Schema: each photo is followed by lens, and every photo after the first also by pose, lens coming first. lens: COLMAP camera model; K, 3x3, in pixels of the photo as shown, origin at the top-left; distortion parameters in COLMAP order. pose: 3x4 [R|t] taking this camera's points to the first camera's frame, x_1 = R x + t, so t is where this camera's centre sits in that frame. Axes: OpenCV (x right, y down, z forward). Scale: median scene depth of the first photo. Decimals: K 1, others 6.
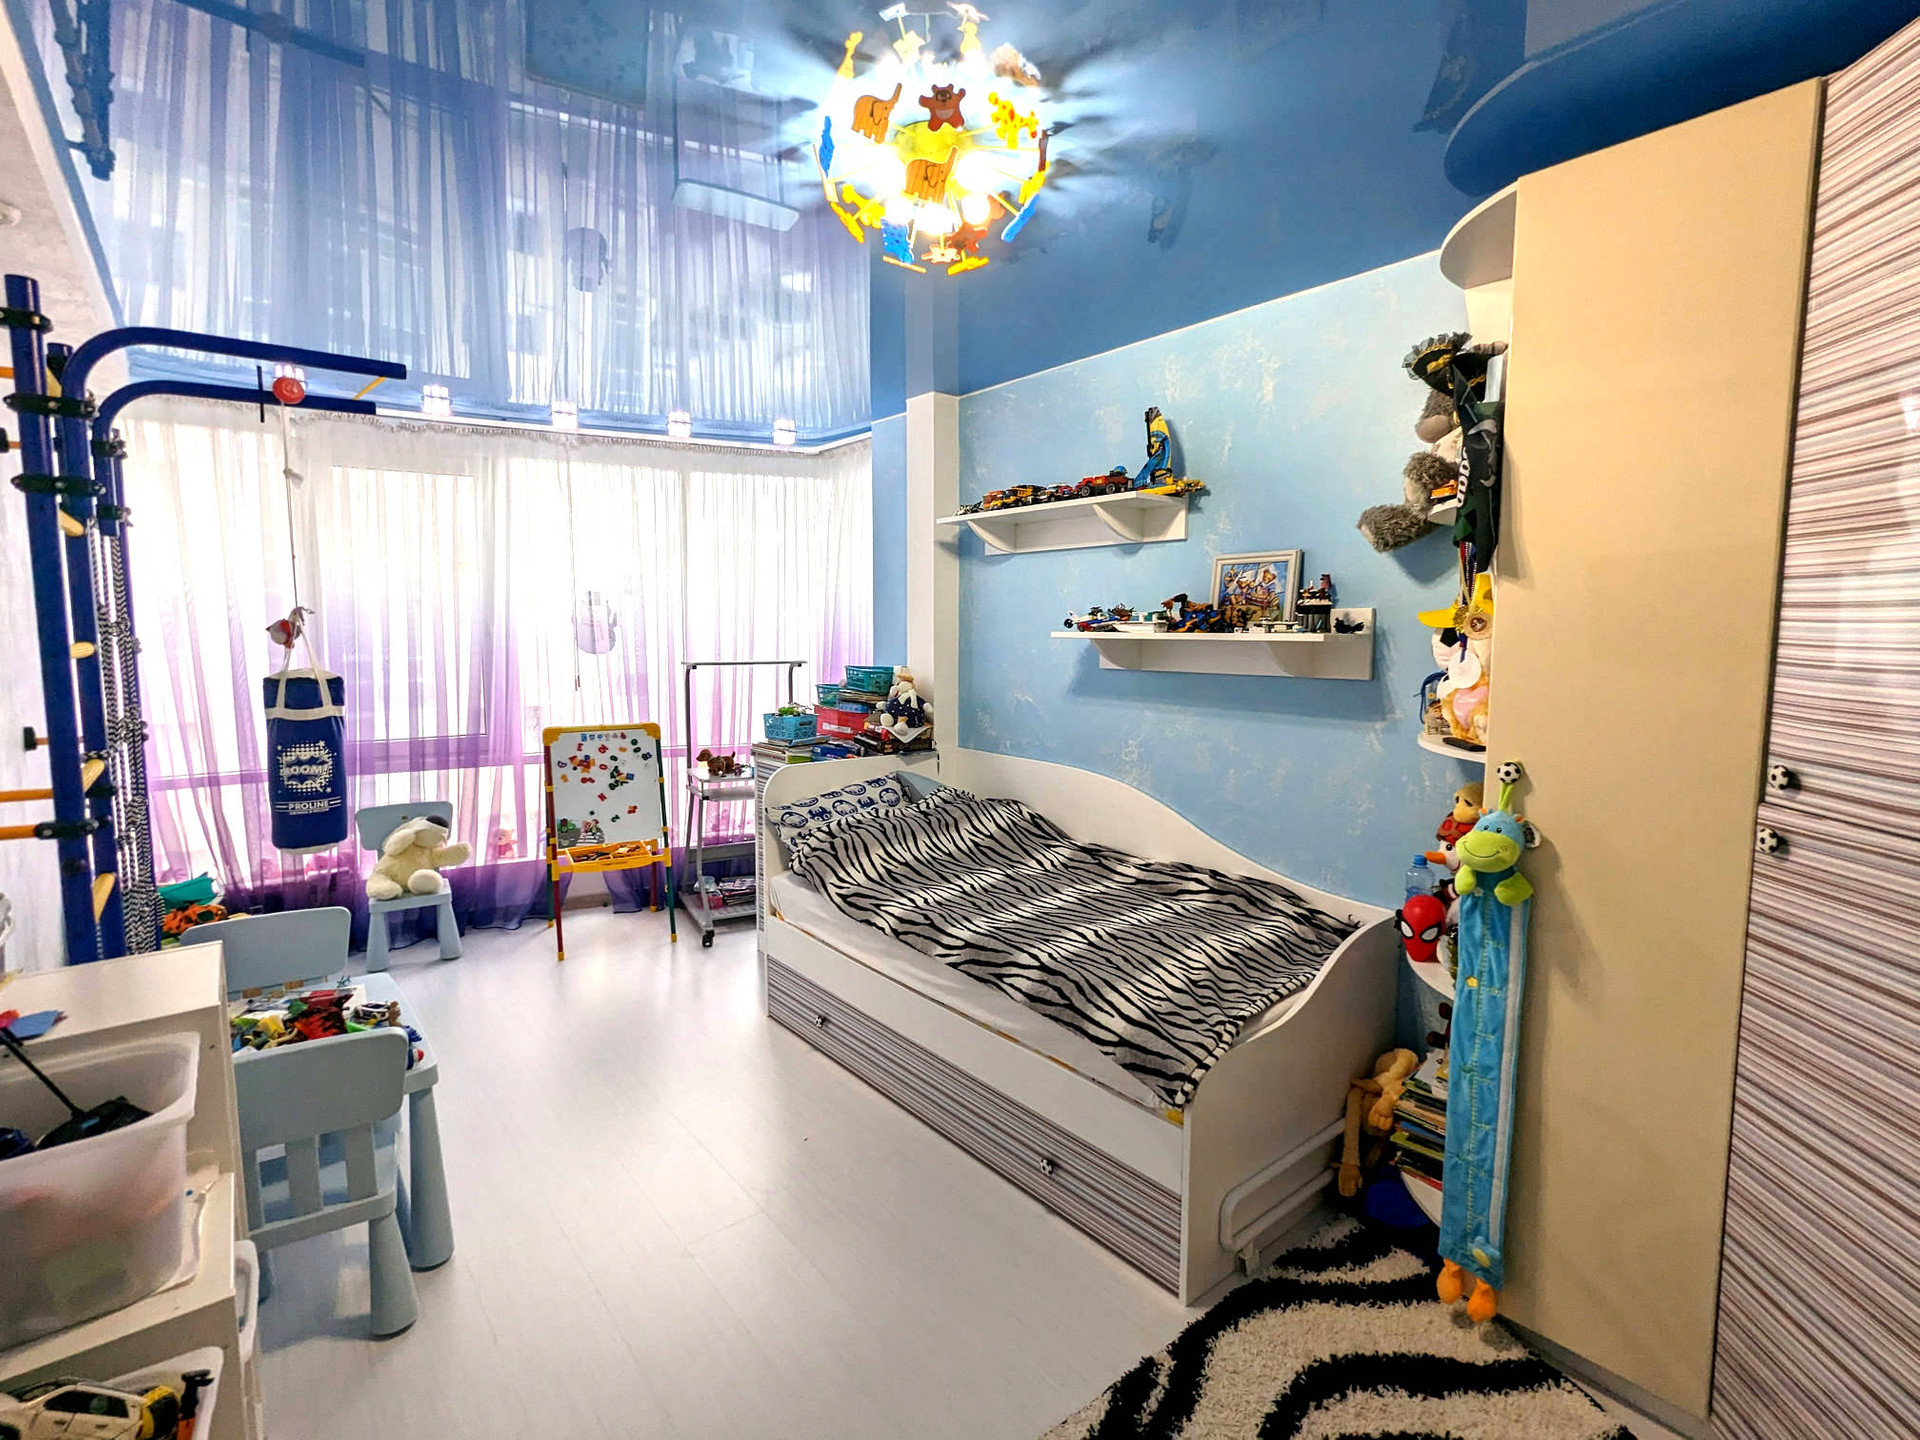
lens RADIAL K [[907.7, 0, 960.3], [0, 907.7, 715.9], [0, 0, 1]] dist [-0.001904, 0.001187]
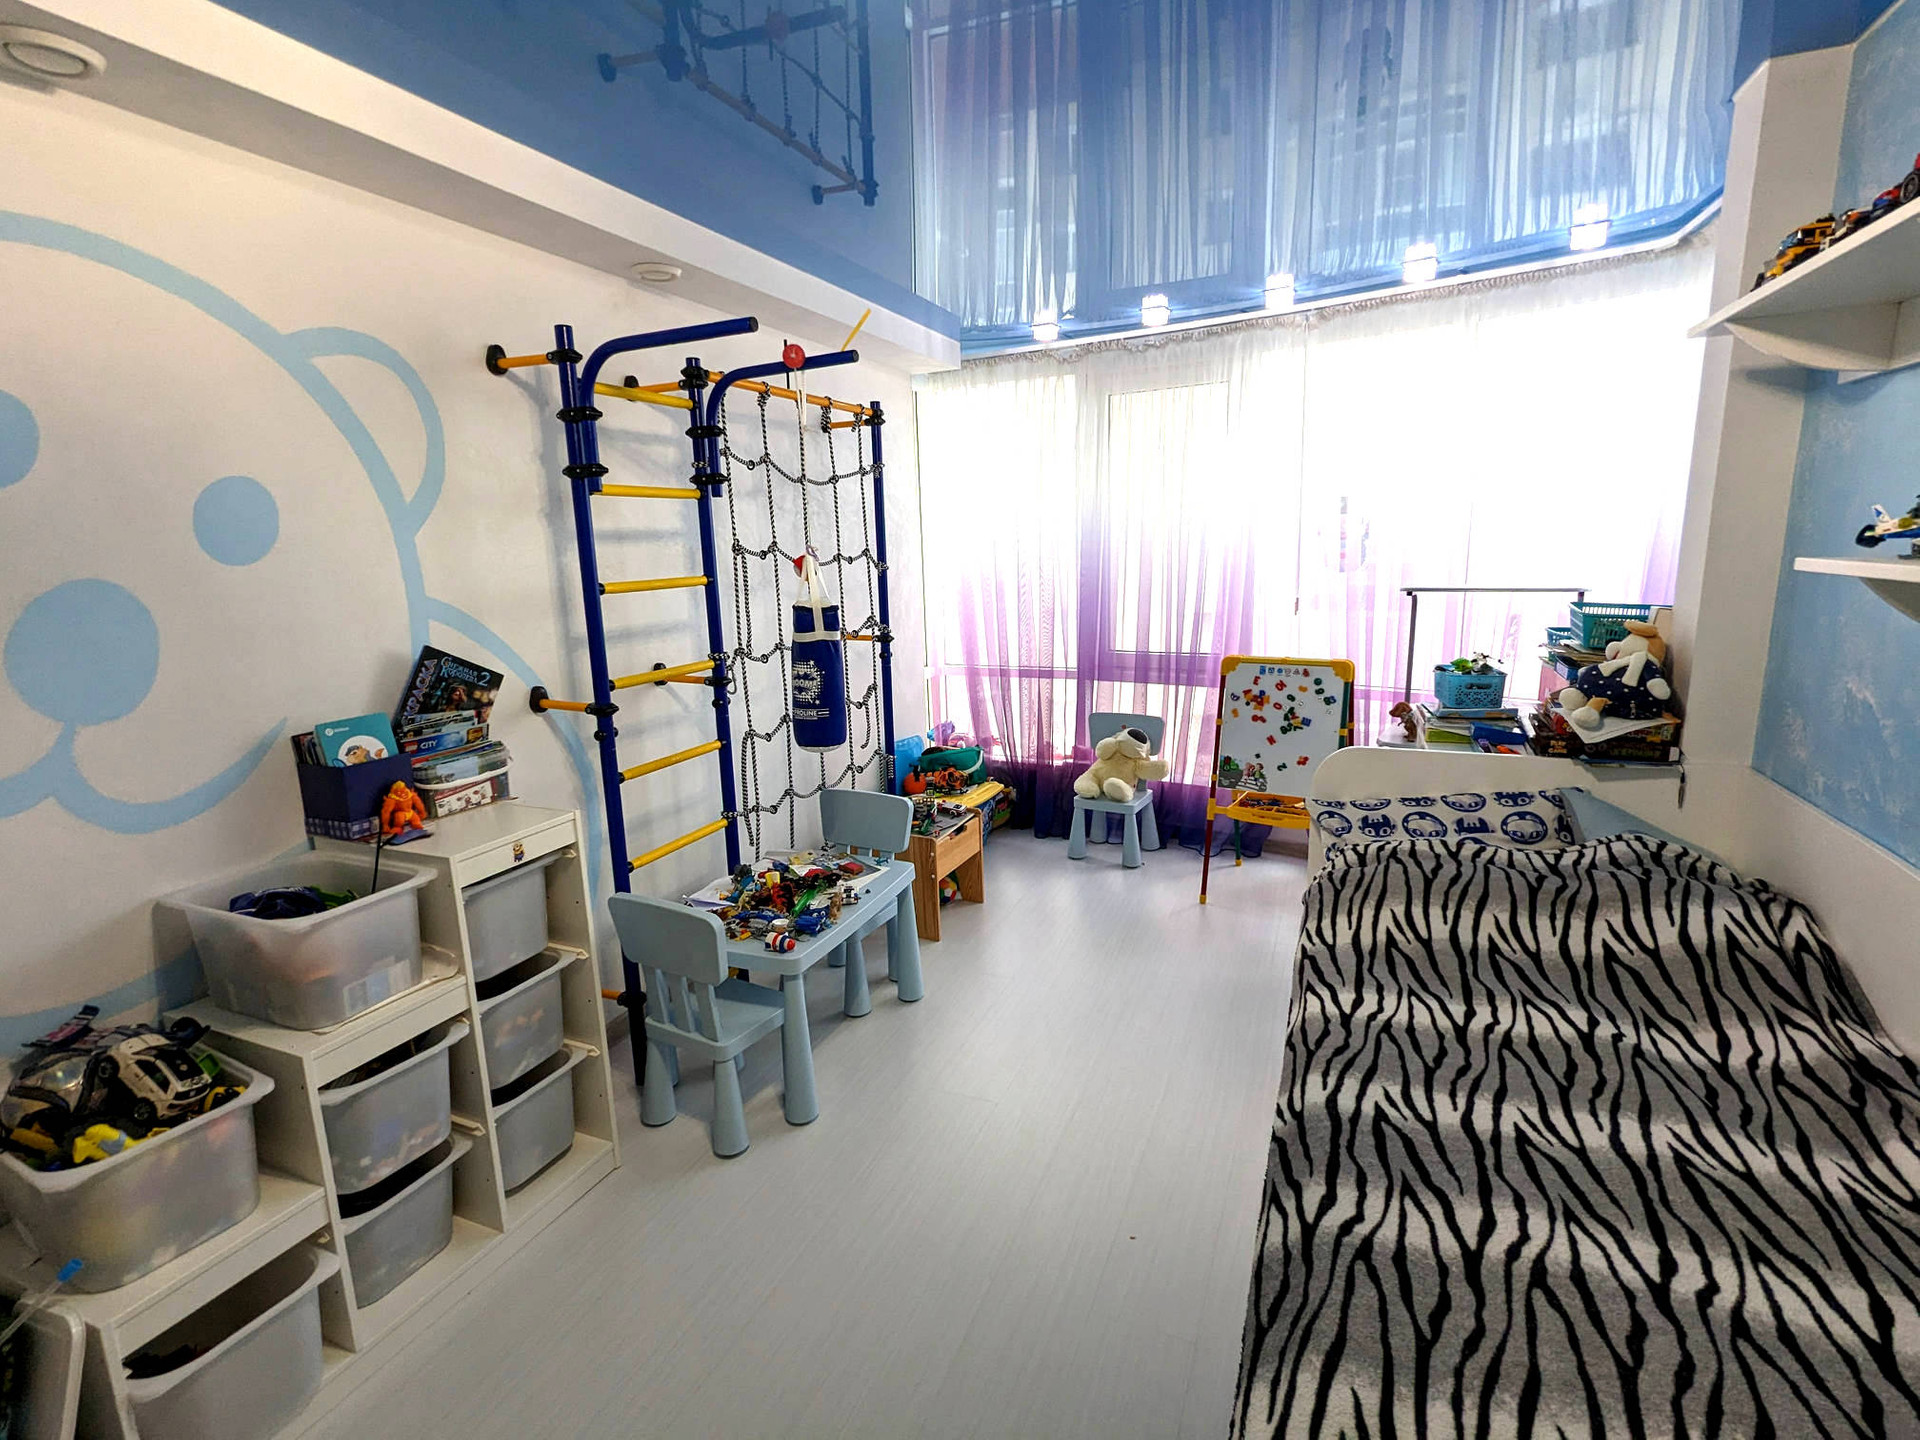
lens RADIAL K [[907.7, 0, 954.3], [0, 907.7, 713.4], [0, 0, 1]] dist [-0.001904, 0.001187]
pose [[0.463900, 0.150274, -0.873049, 0.284158], [-0.054452, 0.988481, 0.141210, -0.054529], [0.884213, -0.017968, 0.466739, 0.410648]]
